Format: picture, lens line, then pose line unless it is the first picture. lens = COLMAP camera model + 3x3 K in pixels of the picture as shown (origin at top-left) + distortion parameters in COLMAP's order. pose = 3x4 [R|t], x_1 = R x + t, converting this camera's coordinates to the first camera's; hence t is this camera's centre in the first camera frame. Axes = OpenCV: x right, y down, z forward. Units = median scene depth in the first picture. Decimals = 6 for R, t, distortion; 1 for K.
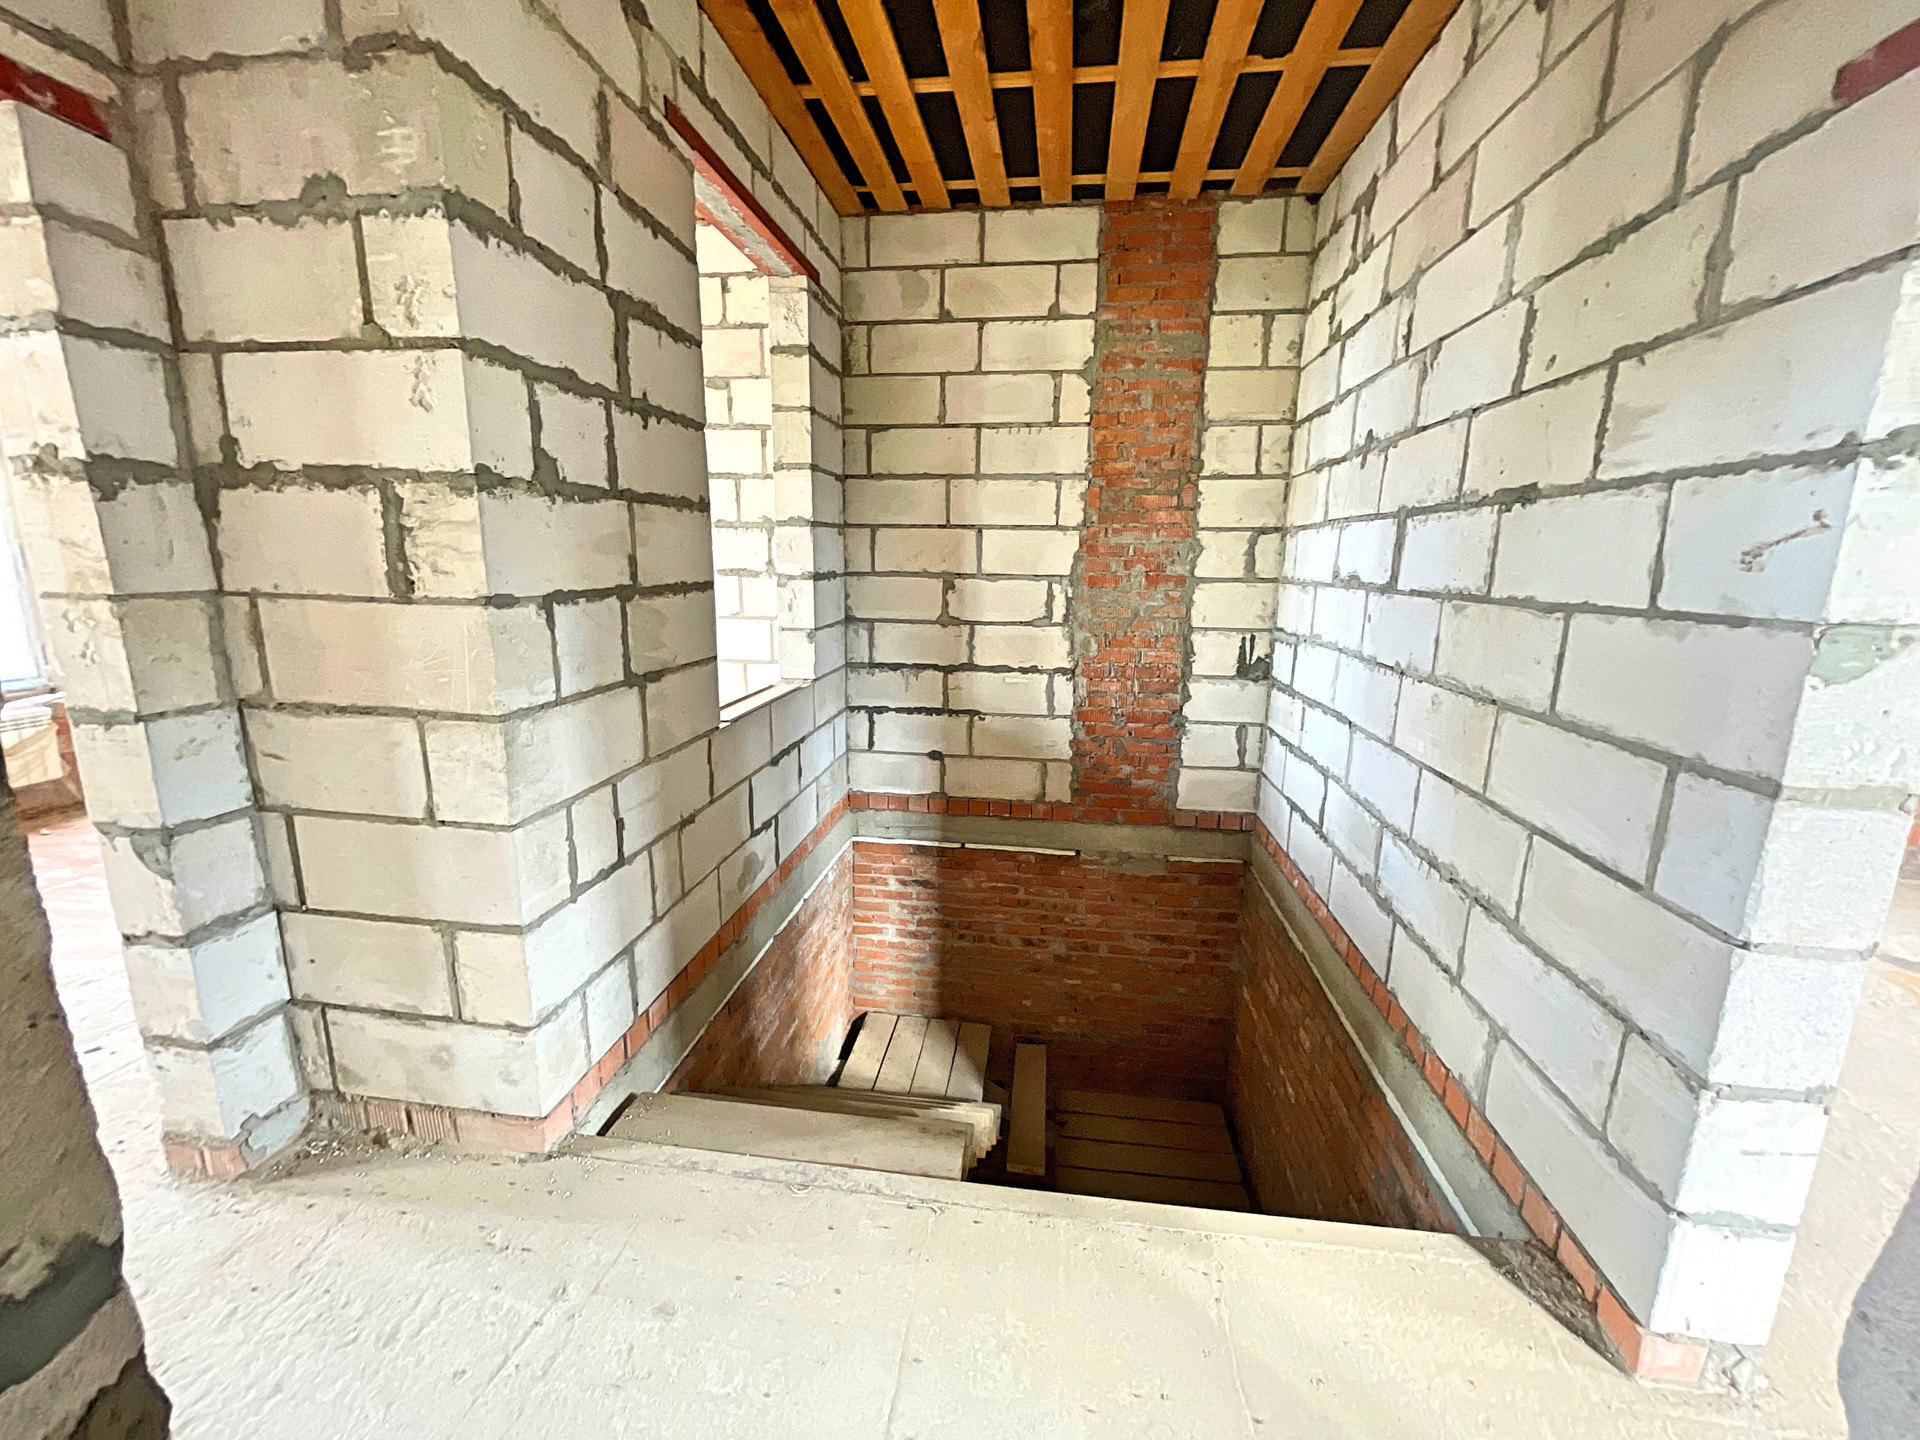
lens RADIAL K [[822.1, 0, 936.7], [0, 822.1, 719.4], [0, 0, 1]] dist [-0.000074, 0.000043]
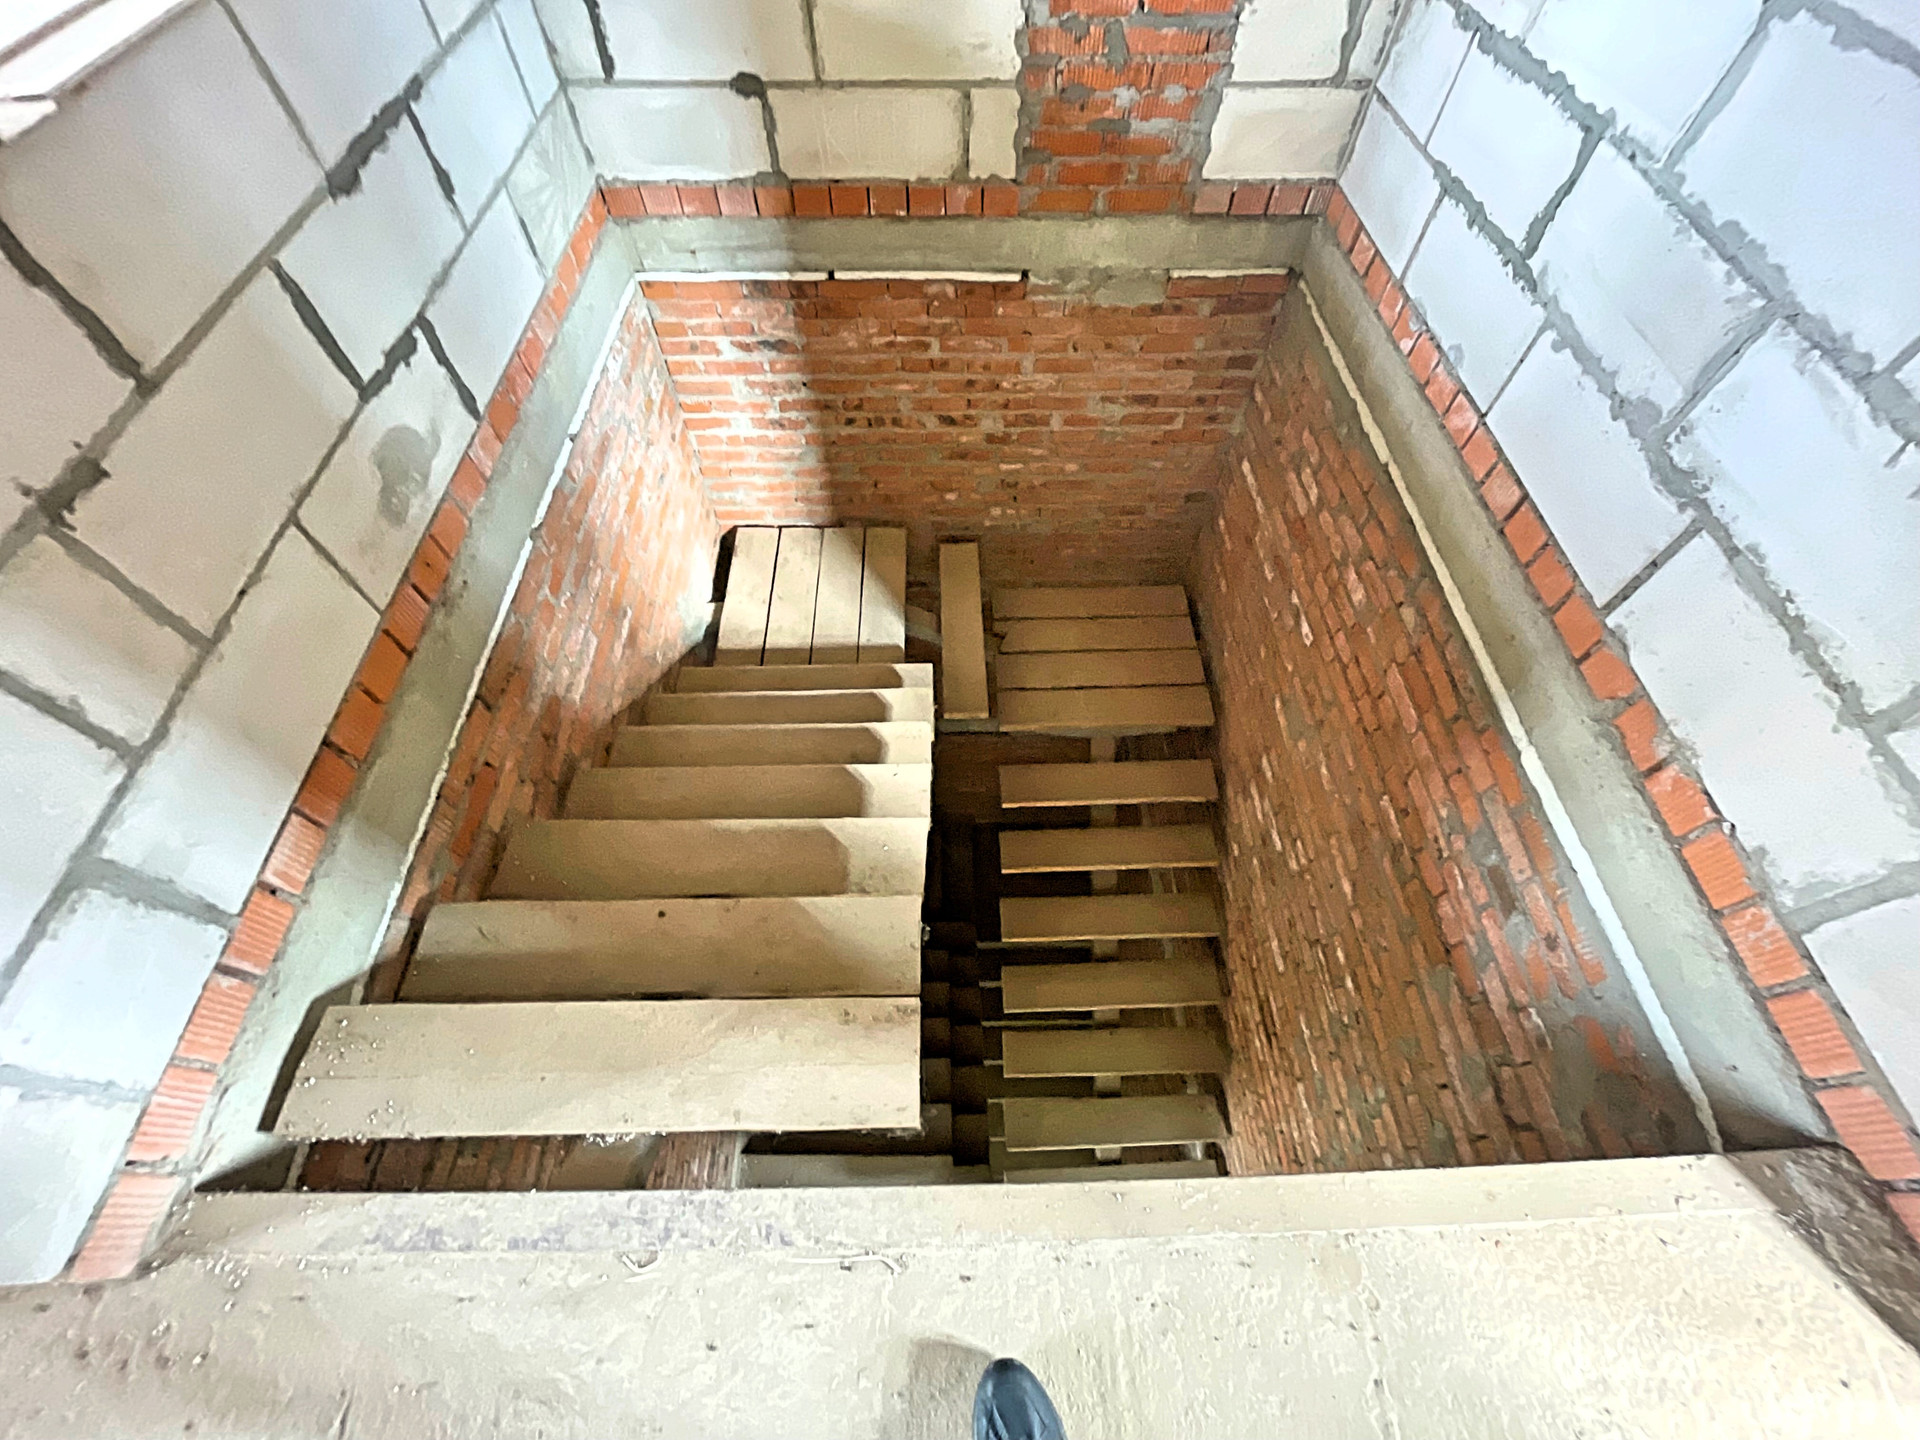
lens RADIAL K [[777.5, 0, 956.7], [0, 777.5, 714.4], [0, 0, 1]] dist [-0.001979, 0.000071]
pose [[0.984330, -0.150867, 0.091290, 0.022765], [0.040065, 0.695509, 0.717399, -0.023019], [-0.171725, -0.702500, 0.690655, 0.391453]]
